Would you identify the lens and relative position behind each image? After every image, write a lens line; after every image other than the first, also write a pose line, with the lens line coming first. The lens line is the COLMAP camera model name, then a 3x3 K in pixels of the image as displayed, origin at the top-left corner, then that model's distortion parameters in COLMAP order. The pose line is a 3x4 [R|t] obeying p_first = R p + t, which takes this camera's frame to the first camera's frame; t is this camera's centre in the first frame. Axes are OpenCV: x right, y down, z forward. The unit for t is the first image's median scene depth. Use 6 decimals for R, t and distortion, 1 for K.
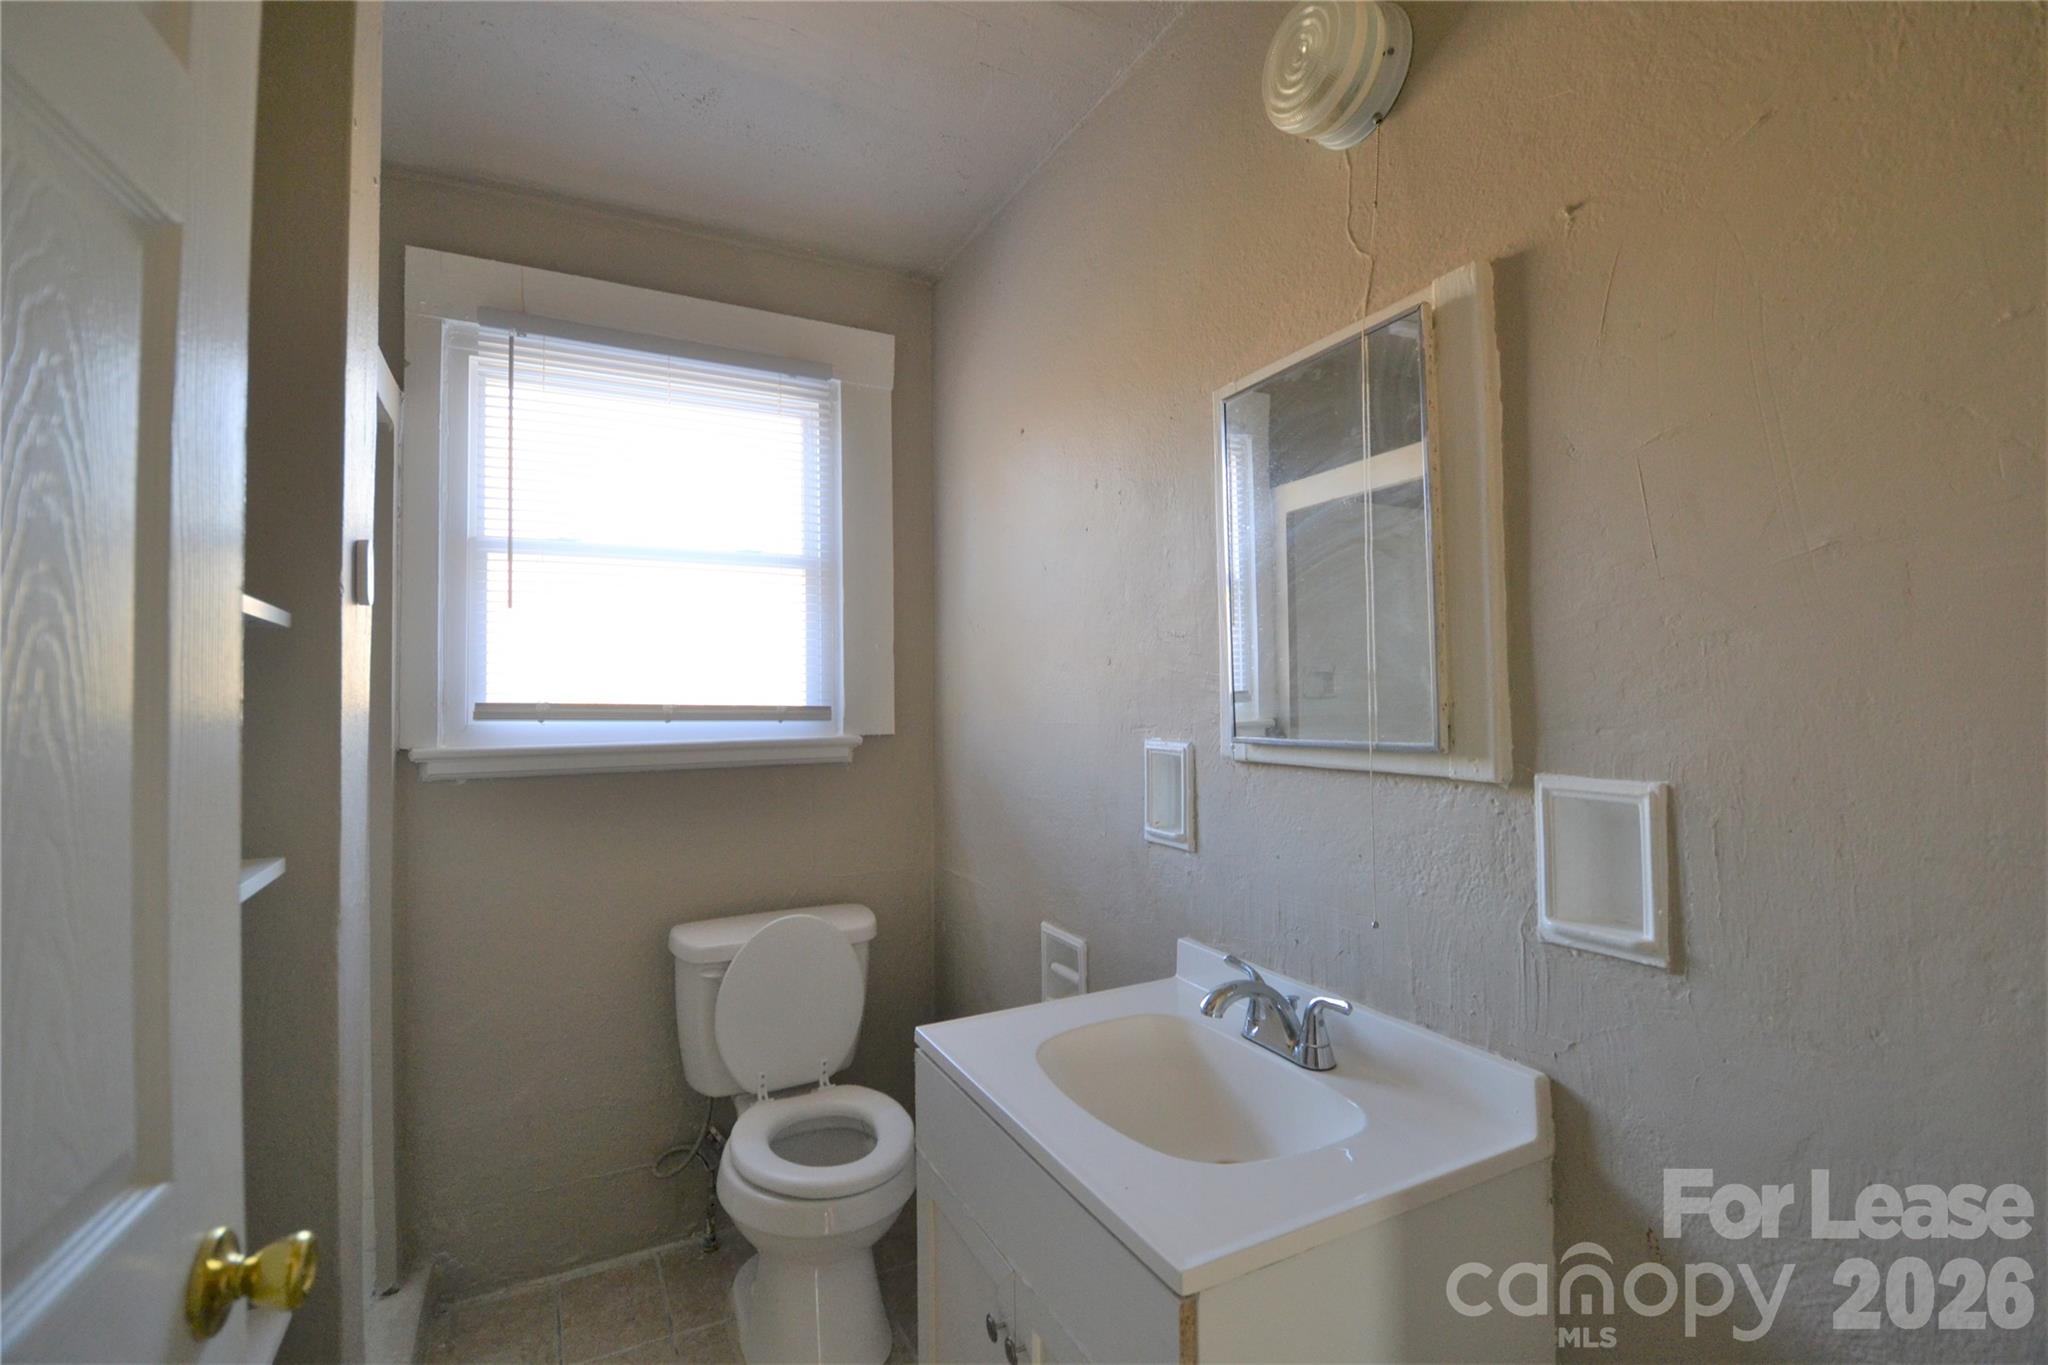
lens RADIAL K [[912.4, 0, 1025.0], [0, 912.4, 661.1], [0, 0, 1]] dist [0.025191, -0.029347]
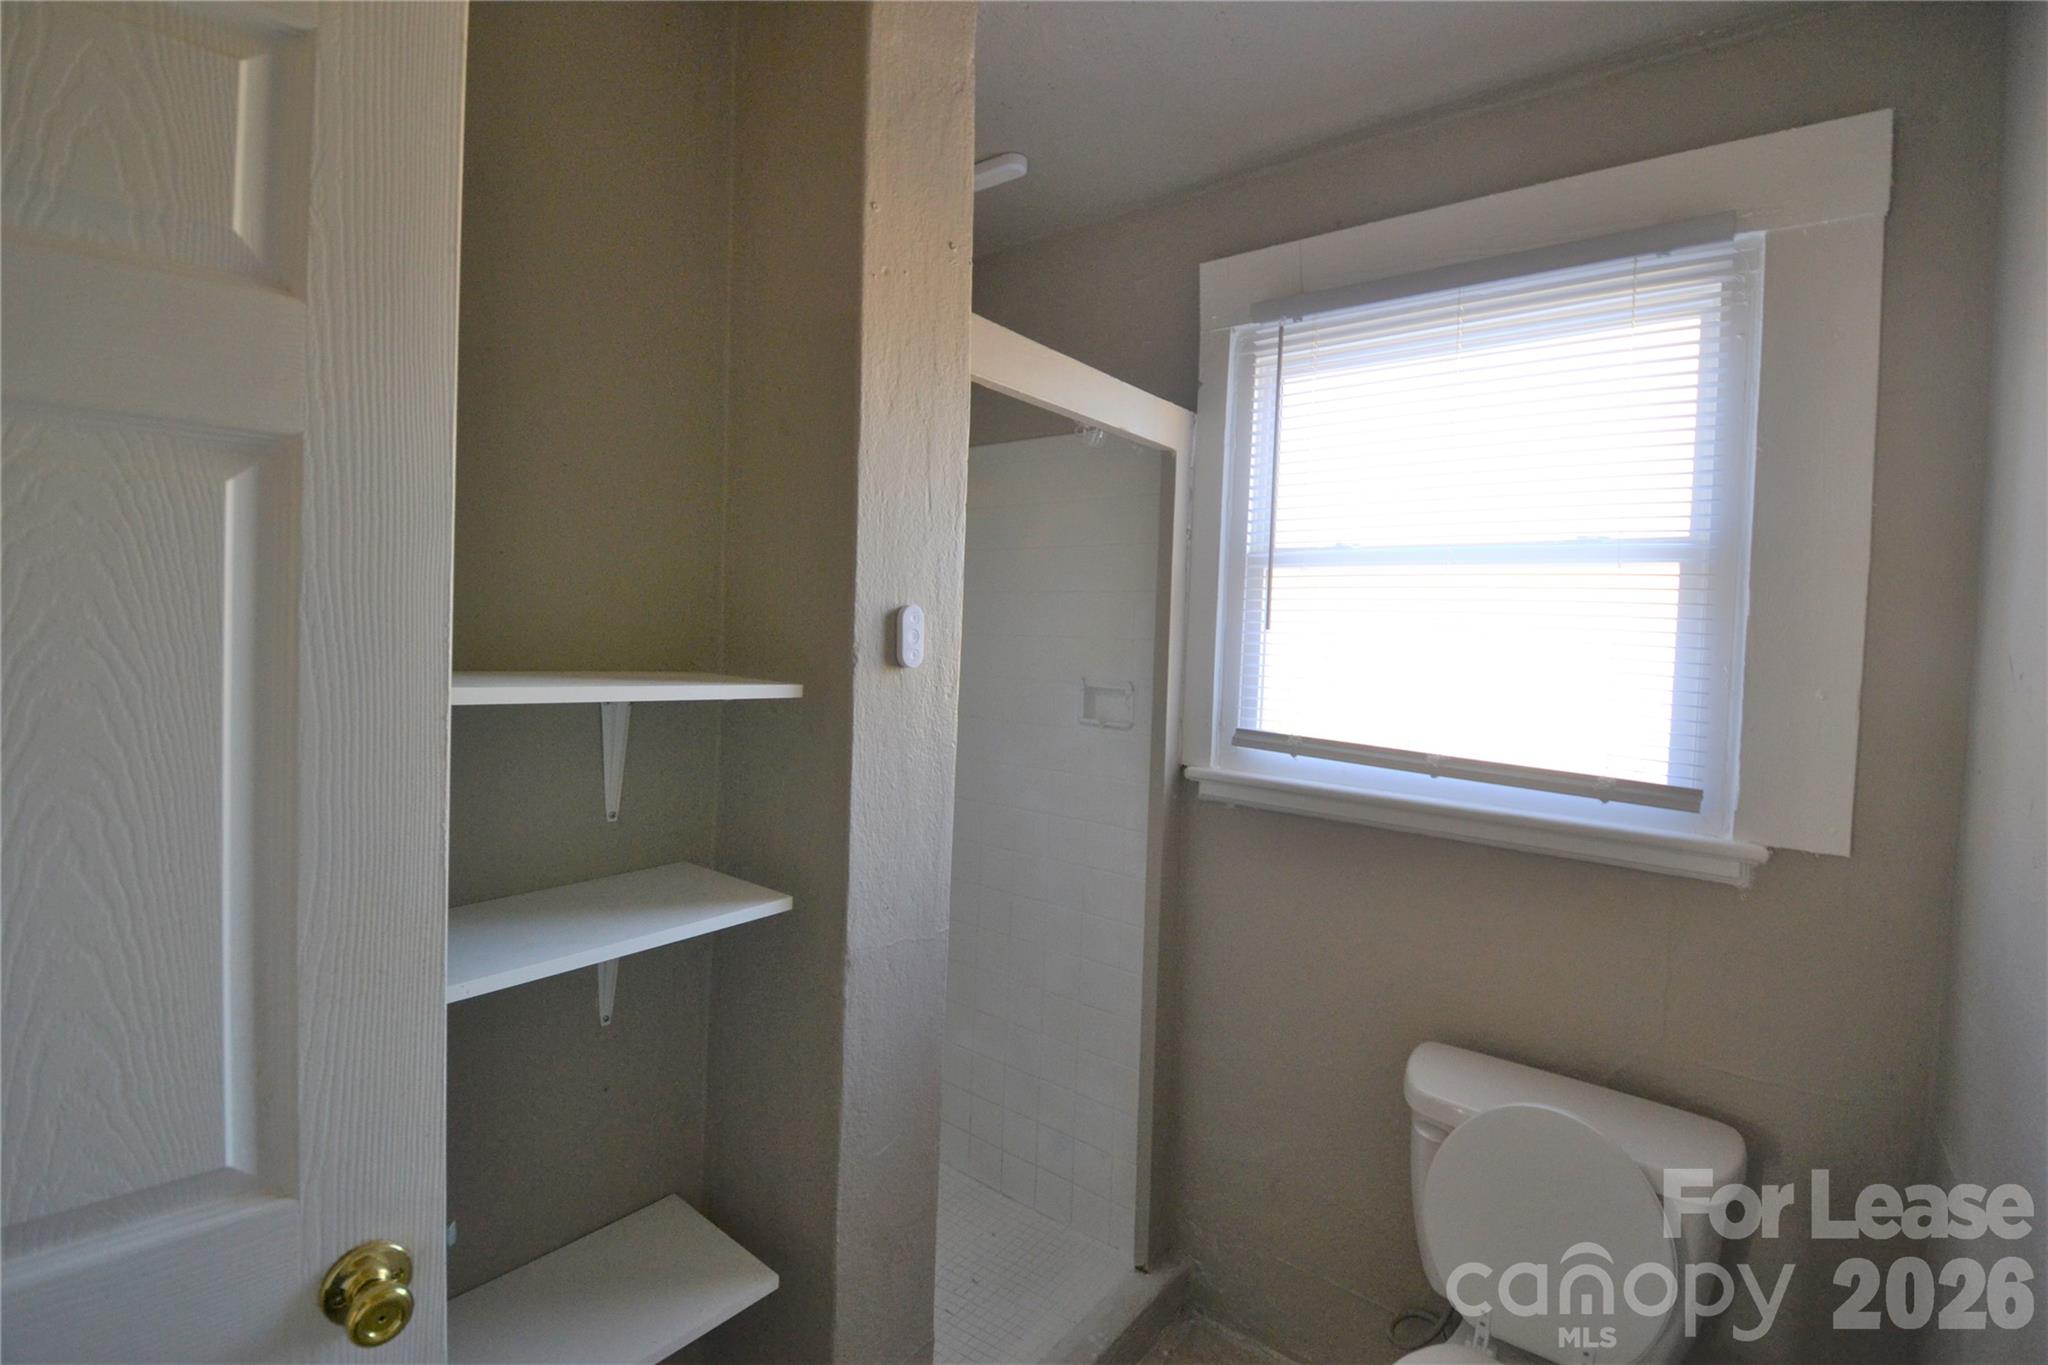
lens RADIAL K [[912.4, 0, 1025.0], [0, 912.4, 661.1], [0, 0, 1]] dist [0.025191, -0.029347]
pose [[0.412863, 0.057086, -0.909002, 0.160860], [-0.010715, 0.998269, 0.057825, -0.071488], [0.910730, -0.014134, 0.412760, 0.373275]]
